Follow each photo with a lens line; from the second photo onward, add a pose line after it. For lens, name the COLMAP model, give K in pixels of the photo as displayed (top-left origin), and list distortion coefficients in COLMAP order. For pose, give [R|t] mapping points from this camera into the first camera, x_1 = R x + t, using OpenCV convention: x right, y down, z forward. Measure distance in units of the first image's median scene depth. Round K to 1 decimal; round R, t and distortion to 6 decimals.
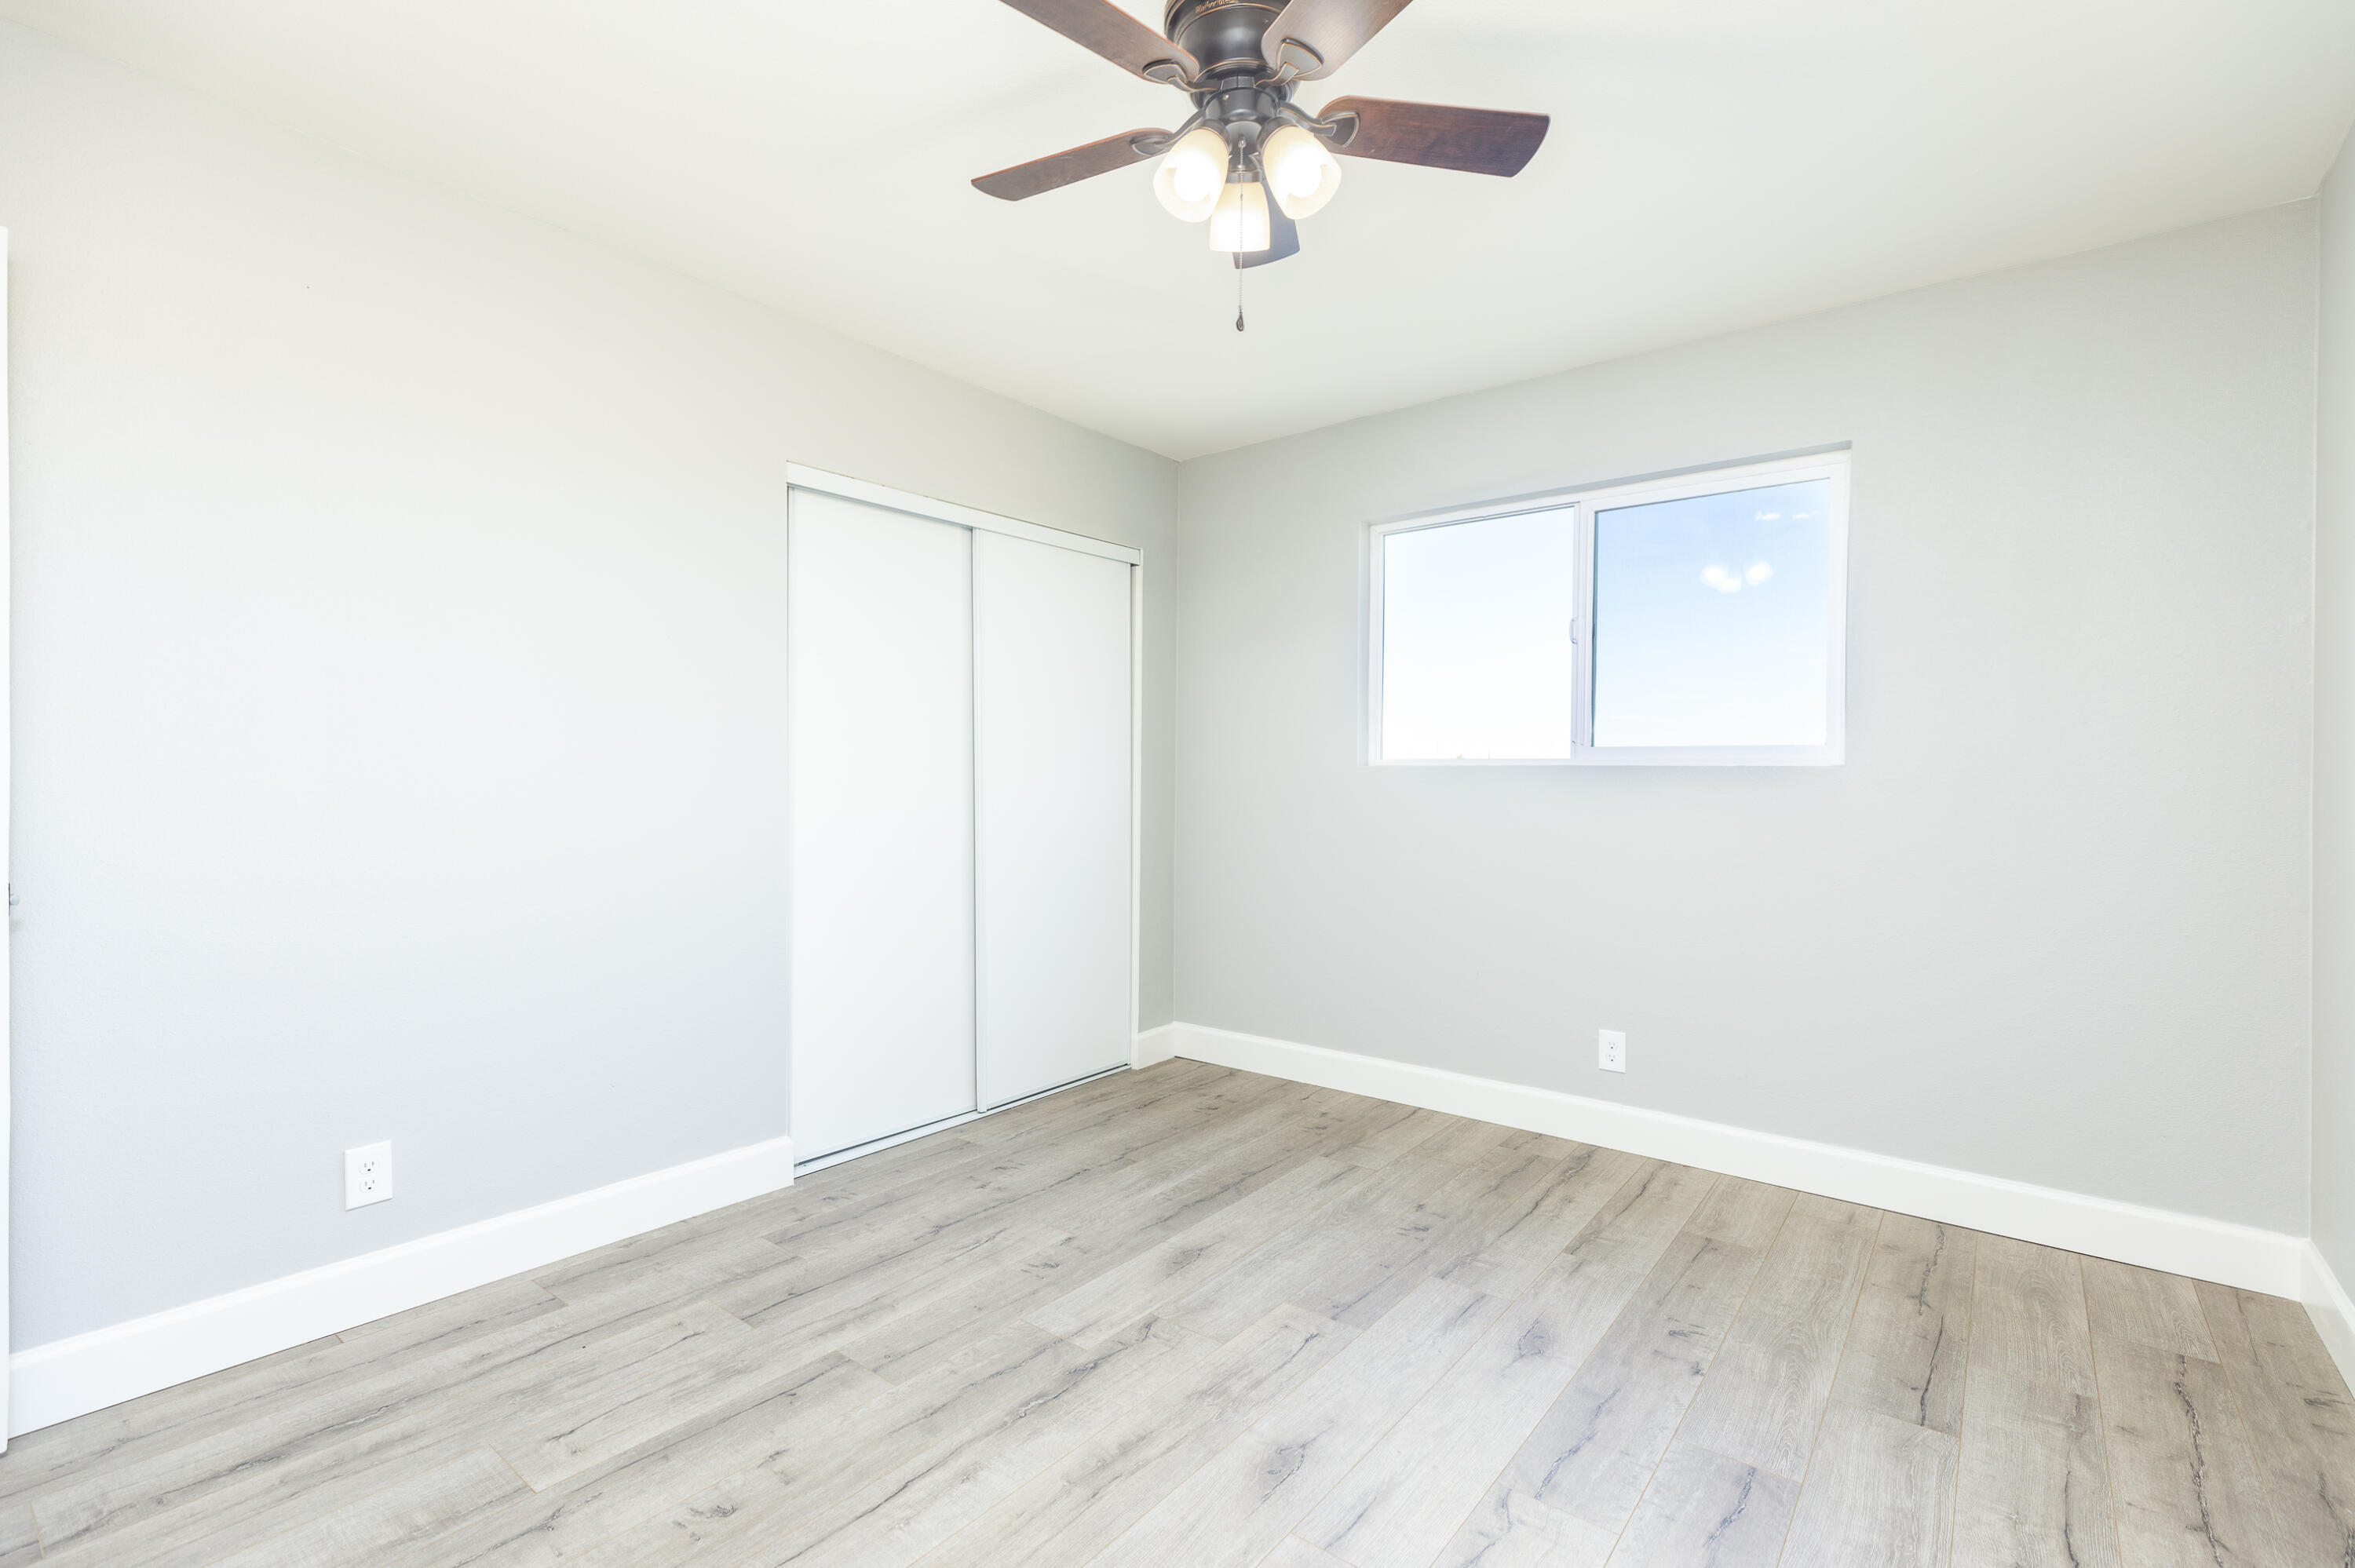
lens RADIAL K [[1073.6, 0, 1179.2], [0, 1073.6, 778.8], [0, 0, 1]] dist [0.003097, 0.000113]
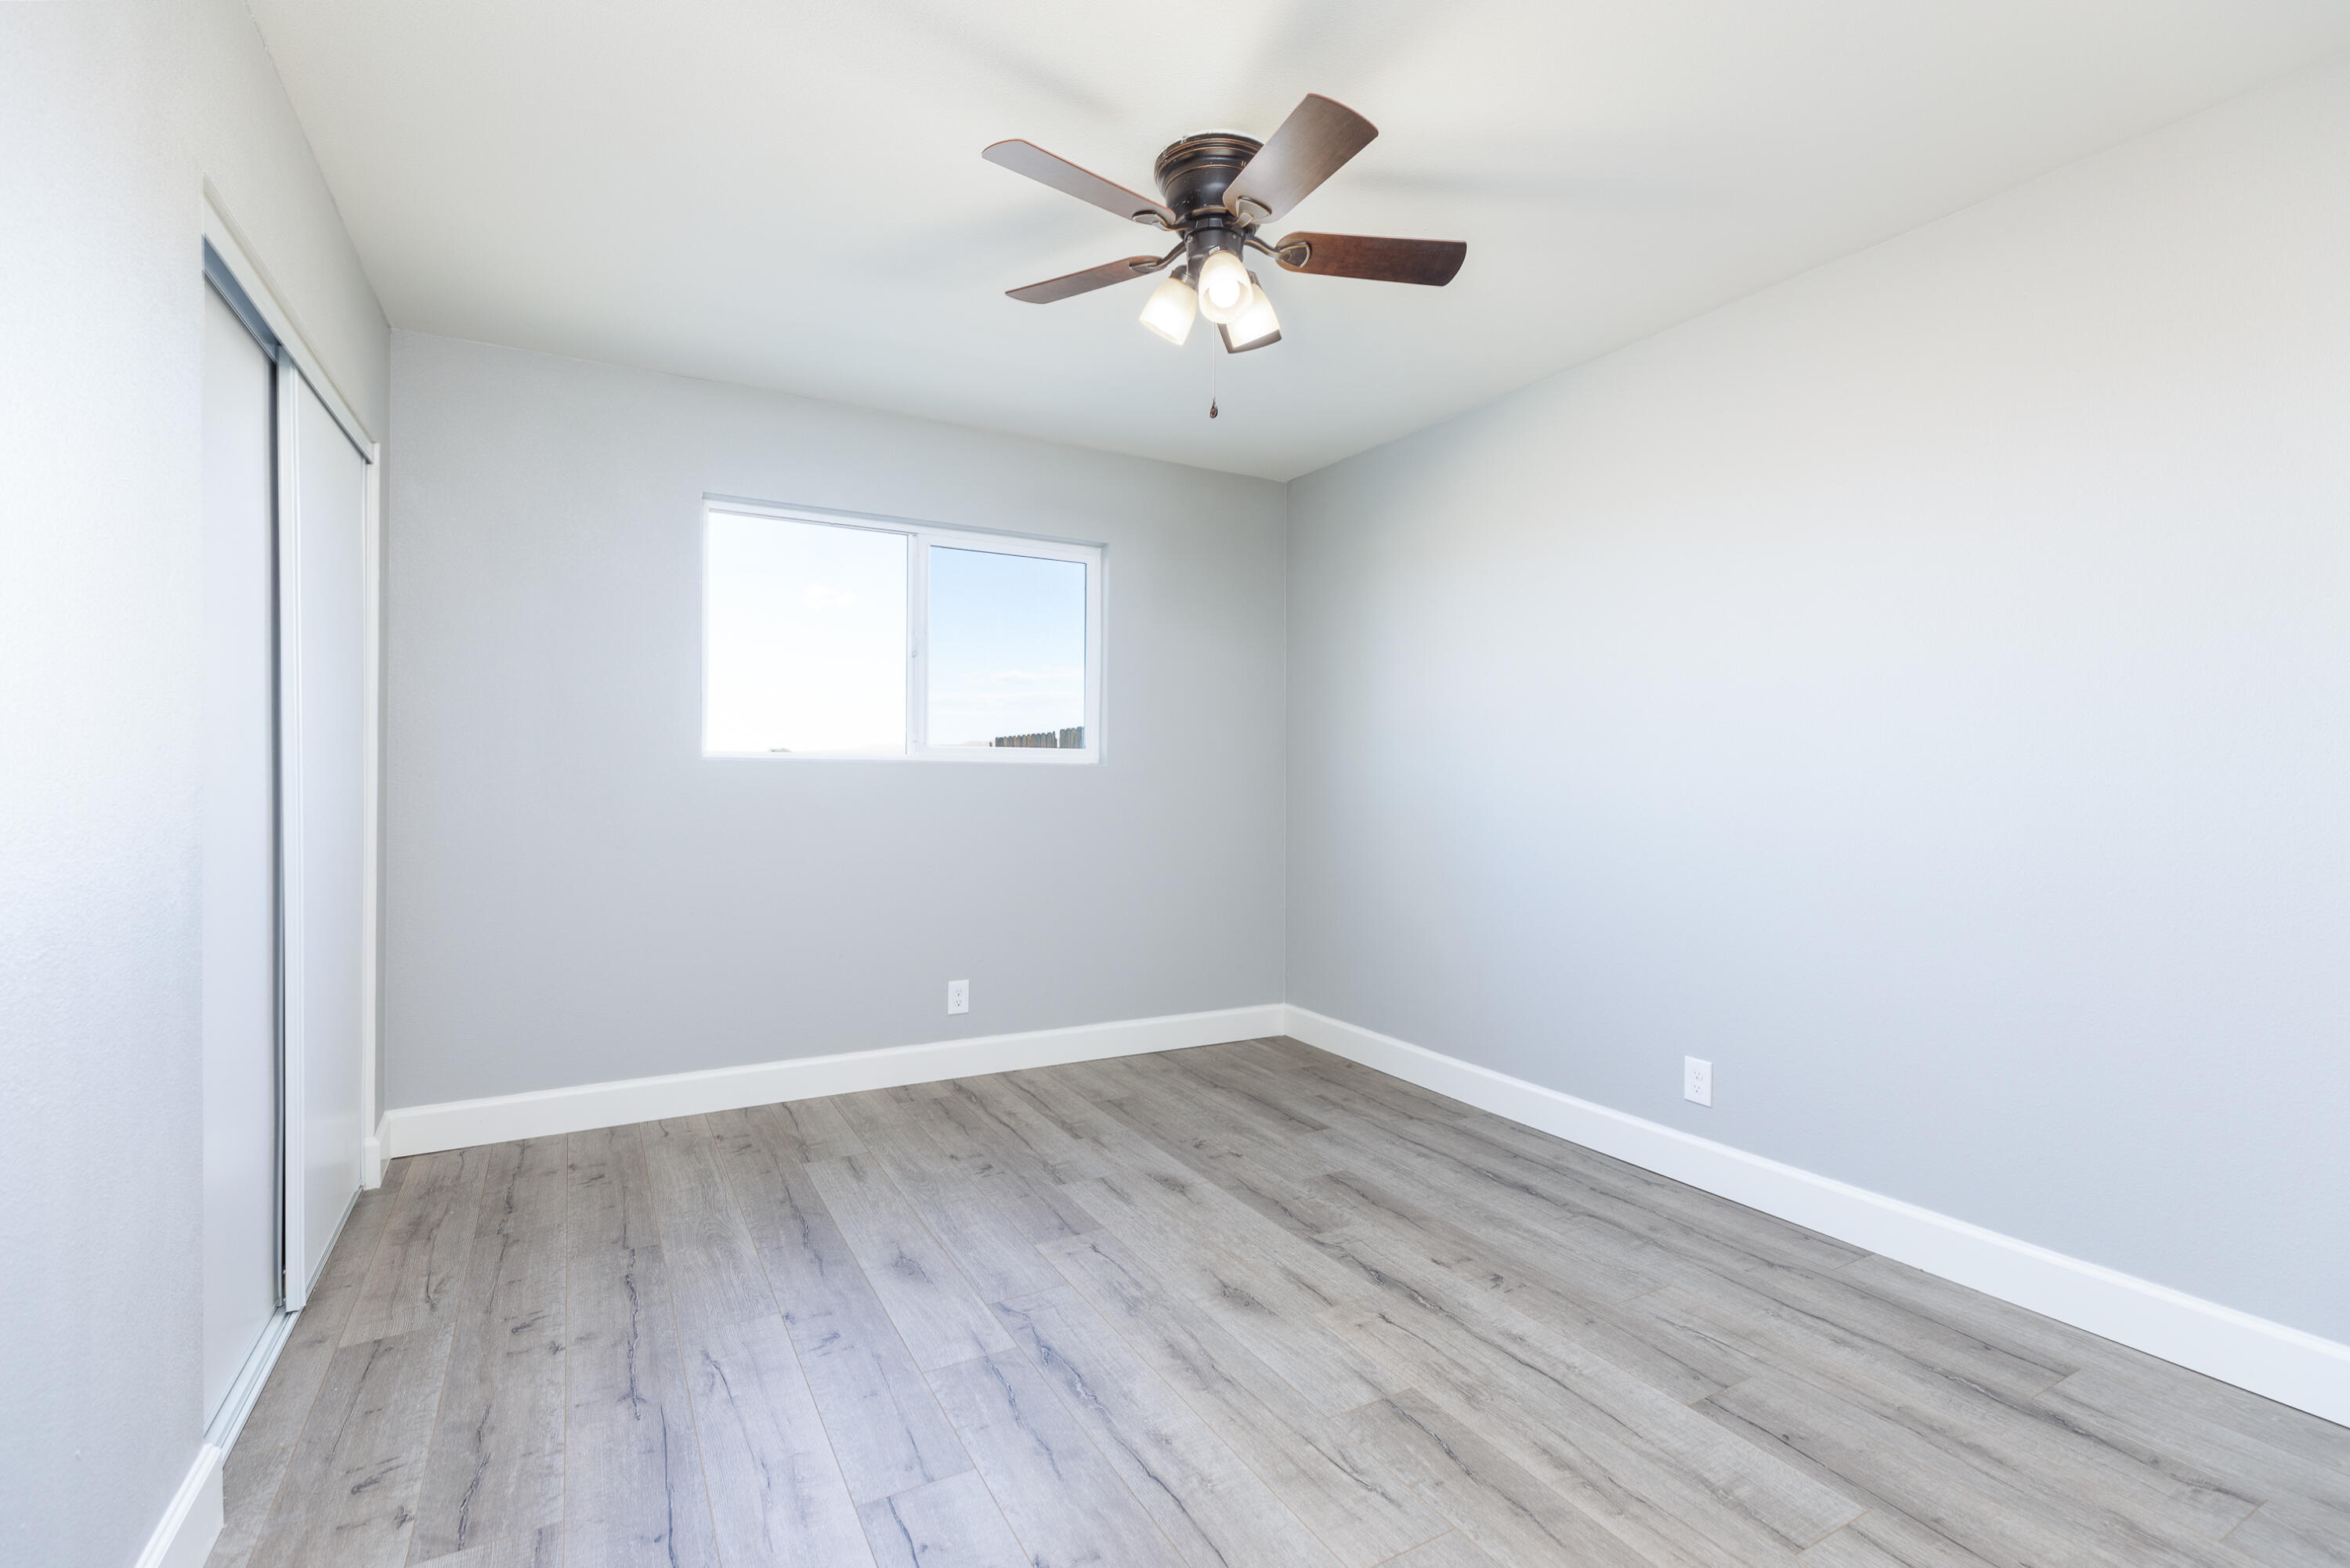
lens RADIAL K [[1071.4, 0, 1186.0], [0, 1071.4, 782.4], [0, 0, 1]] dist [0.003097, 0.000113]
pose [[0.364574, -0.010823, 0.931111, -0.722678], [-0.002352, 0.999919, 0.012544, -0.005318], [-0.931171, -0.006763, 0.364519, 0.373886]]
